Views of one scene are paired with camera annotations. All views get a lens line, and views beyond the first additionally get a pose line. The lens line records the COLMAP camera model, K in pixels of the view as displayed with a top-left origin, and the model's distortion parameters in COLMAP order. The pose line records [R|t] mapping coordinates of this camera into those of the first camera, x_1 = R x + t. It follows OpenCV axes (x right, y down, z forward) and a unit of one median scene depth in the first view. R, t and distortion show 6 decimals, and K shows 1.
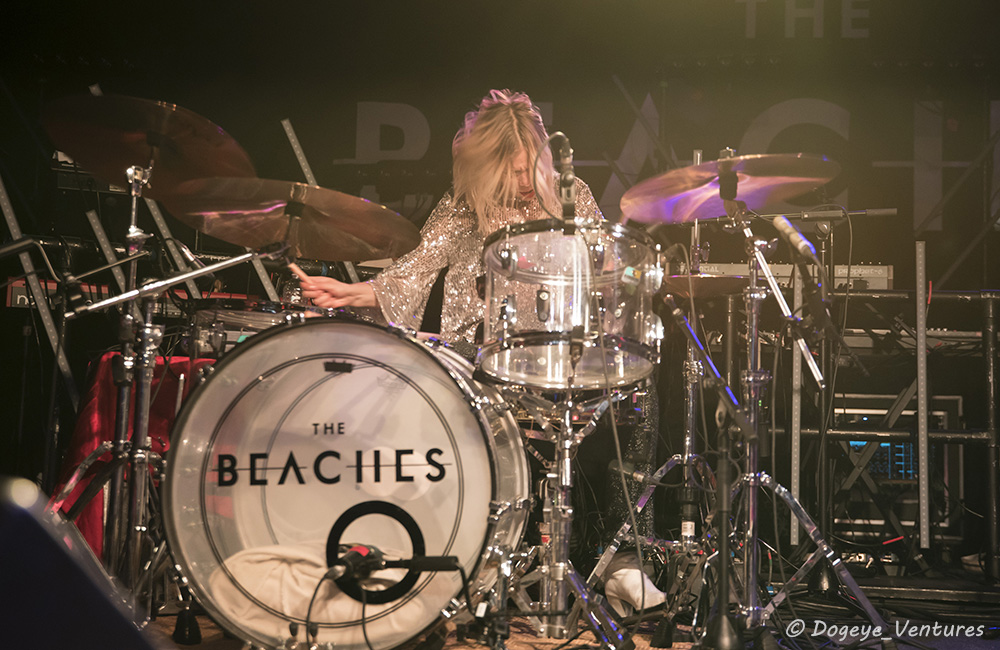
lens RADIAL K [[1547.8, 0, 499.0], [0, 1547.8, 282.8], [0, 0, 1]] dist [0.120662, 0.012425]
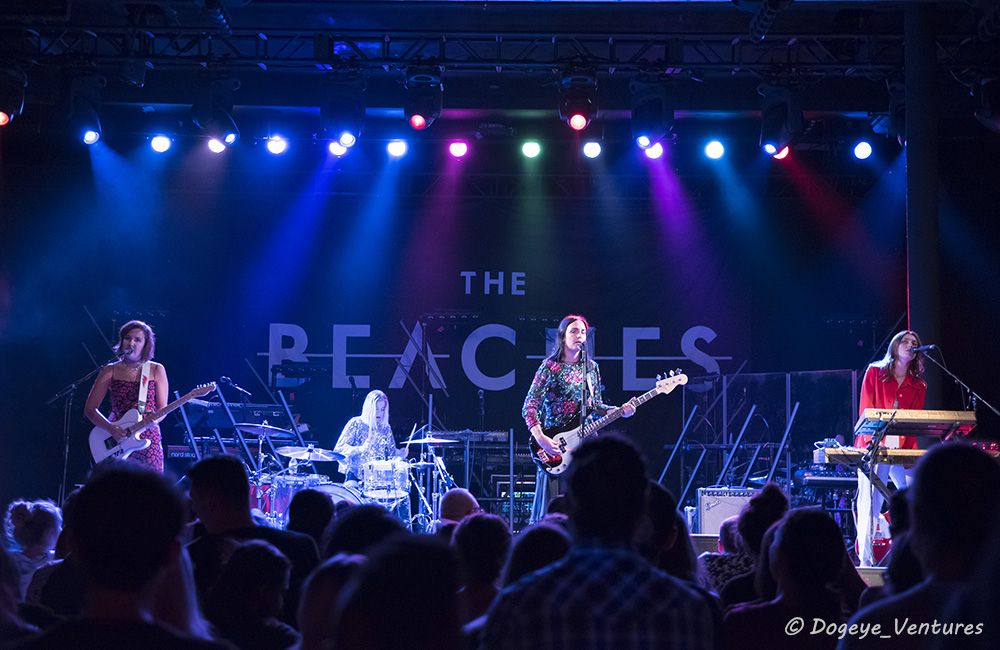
lens RADIAL K [[1569.5, 0, 481.5], [0, 1569.5, 324.8], [0, 0, 1]] dist [0.007117, 6.302171]
pose [[0.992404, -0.003893, 0.122963, -0.219274], [0.002303, 0.999912, 0.013065, -0.437220], [-0.123003, -0.012683, 0.992325, -3.130474]]
